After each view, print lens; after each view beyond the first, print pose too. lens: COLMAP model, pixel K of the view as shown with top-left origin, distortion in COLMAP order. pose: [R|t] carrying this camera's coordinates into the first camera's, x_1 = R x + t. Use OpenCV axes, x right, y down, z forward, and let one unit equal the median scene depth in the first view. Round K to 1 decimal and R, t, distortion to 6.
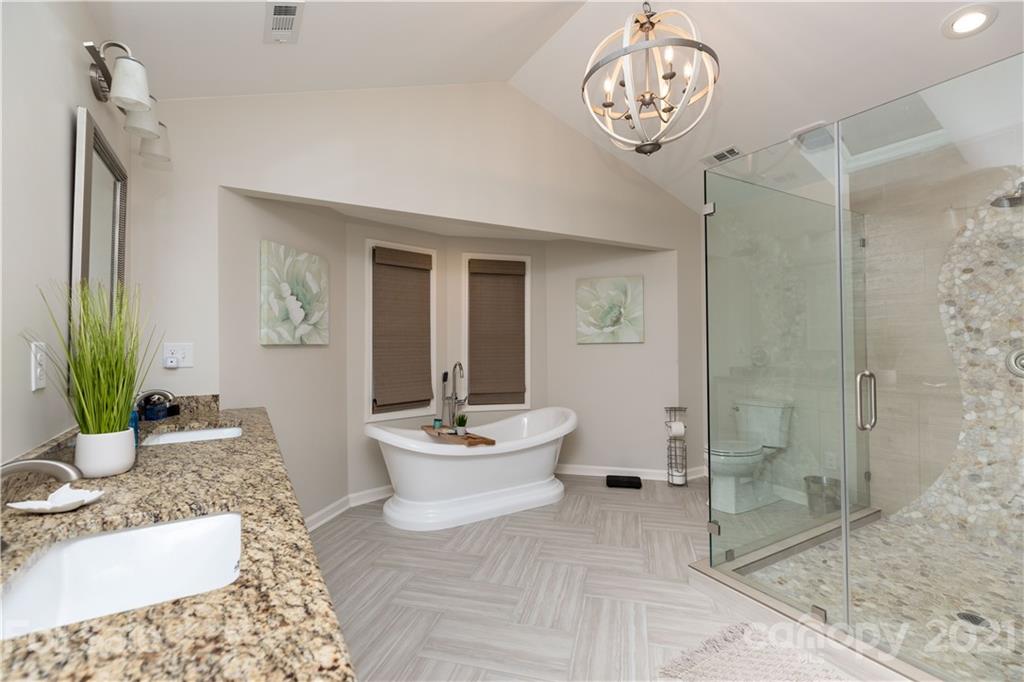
lens RADIAL K [[457.7, 0, 509.9], [0, 457.7, 334.8], [0, 0, 1]] dist [0.000742, 0.000142]
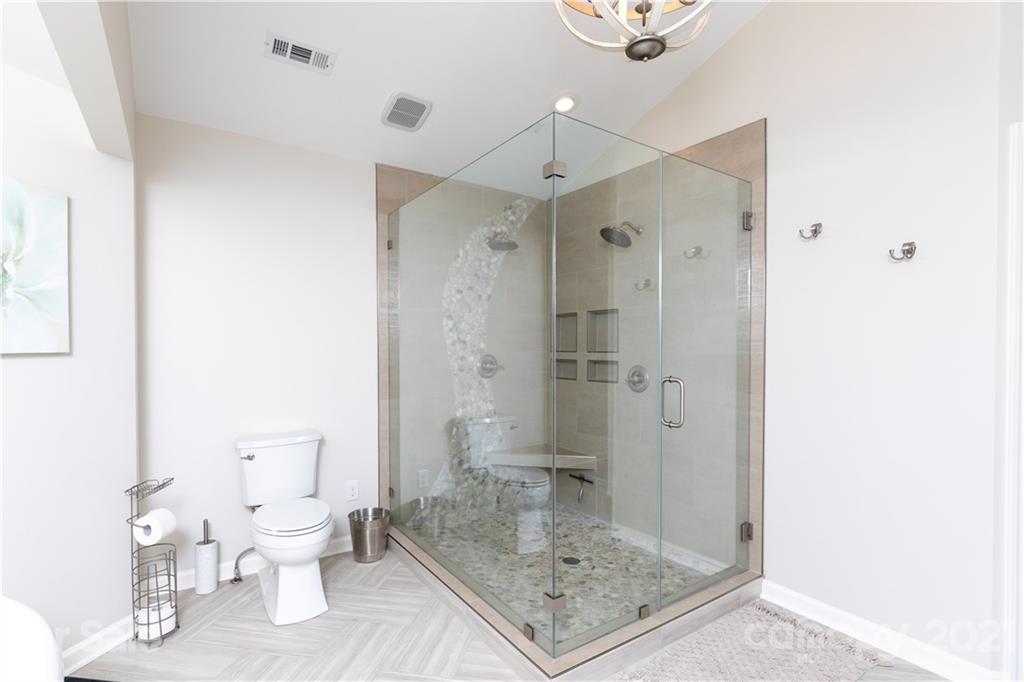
lens RADIAL K [[487.6, 0, 513.5], [0, 487.6, 348.7], [0, 0, 1]] dist [-0.020976, 0.000007]
pose [[-0.074805, 0.002157, 0.997196, -0.275454], [-0.019951, 0.999794, -0.003659, 0.011225], [-0.996999, -0.020168, -0.074747, 0.936177]]
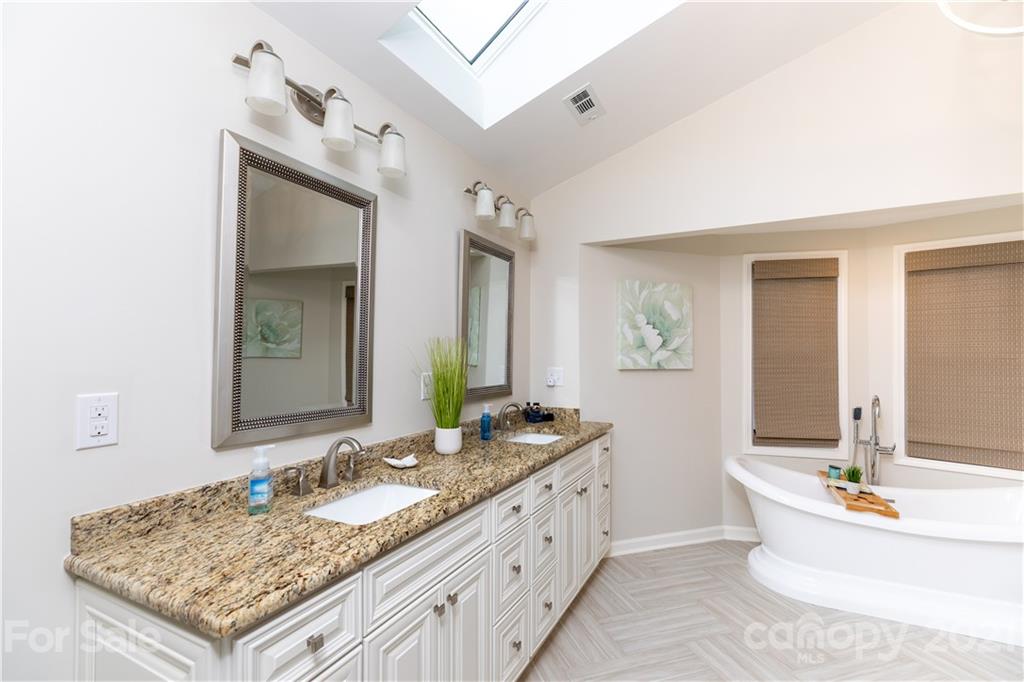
lens RADIAL K [[466.7, 0, 512.4], [0, 466.7, 344.0], [0, 0, 1]] dist [0.001339, 0.000128]
pose [[0.537218, -0.012077, -0.843357, 0.312330], [0.009056, 0.999922, -0.008550, -0.034793], [0.843395, -0.003044, 0.537285, 0.132383]]
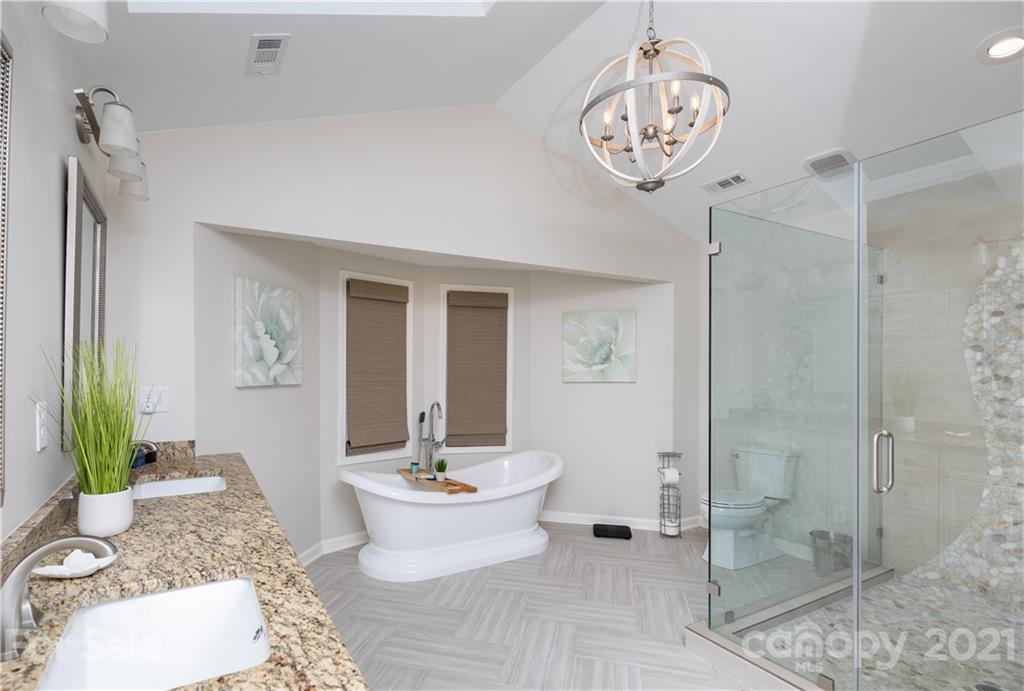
lens RADIAL K [[499.5, 0, 467.9], [0, 499.5, 370.2], [0, 0, 1]] dist [0.000610, -0.000129]
pose [[0.999626, 0.008497, -0.026012, -0.031675], [-0.008002, 0.999786, 0.019068, -0.036241], [0.026168, -0.018852, 0.999480, -0.028316]]
